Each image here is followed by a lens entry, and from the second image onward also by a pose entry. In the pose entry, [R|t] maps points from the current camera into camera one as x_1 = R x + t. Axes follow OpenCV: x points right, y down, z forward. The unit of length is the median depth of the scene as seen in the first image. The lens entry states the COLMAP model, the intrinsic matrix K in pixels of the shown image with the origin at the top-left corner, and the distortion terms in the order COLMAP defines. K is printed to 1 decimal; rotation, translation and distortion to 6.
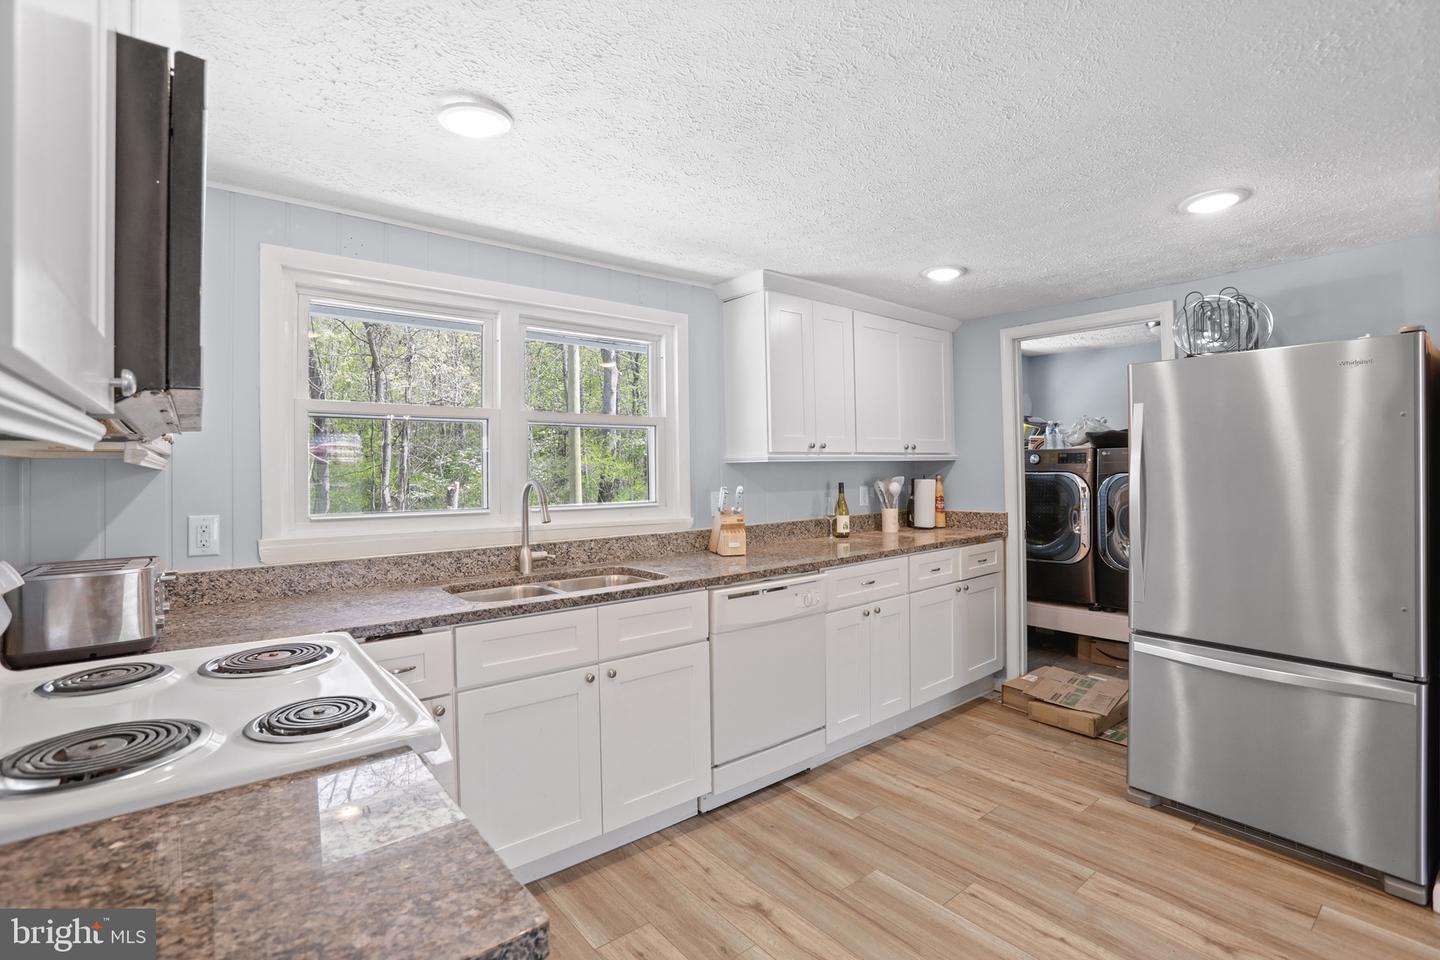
lens RADIAL K [[661.0, 0, 715.7], [0, 661.0, 470.1], [0, 0, 1]] dist [-0.057218, 0.022610]
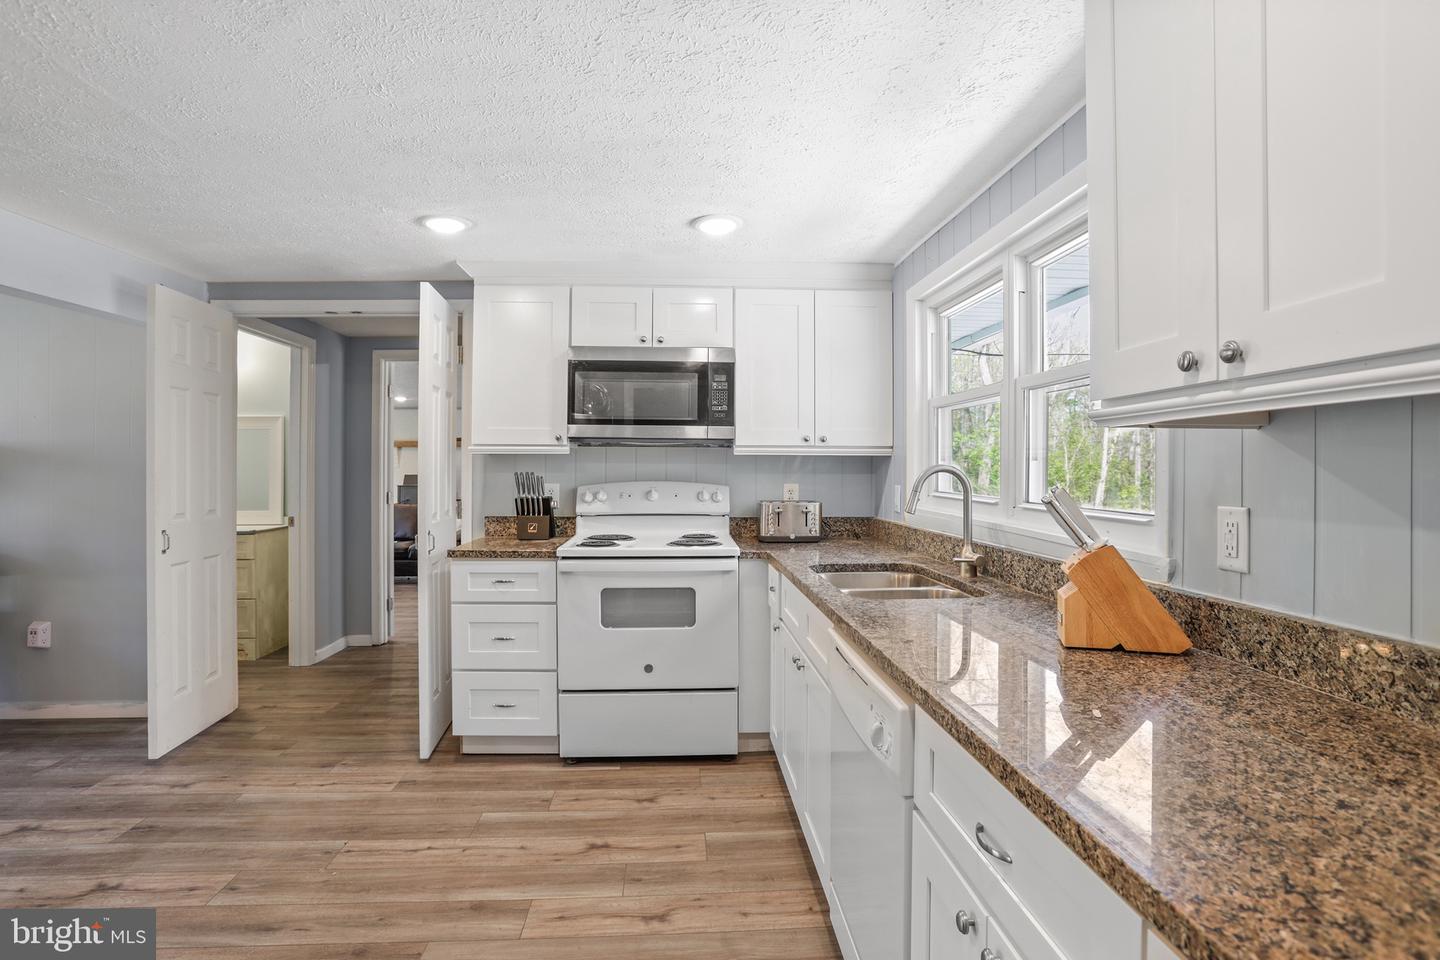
lens RADIAL K [[714.9, 0, 713.3], [0, 714.9, 474.2], [0, 0, 1]] dist [-0.042510, 0.000773]
pose [[-0.577020, 0.020136, -0.816481, 0.652095], [0.009176, 0.999793, 0.018172, 0.006483], [0.816678, 0.002994, -0.577086, 1.275757]]
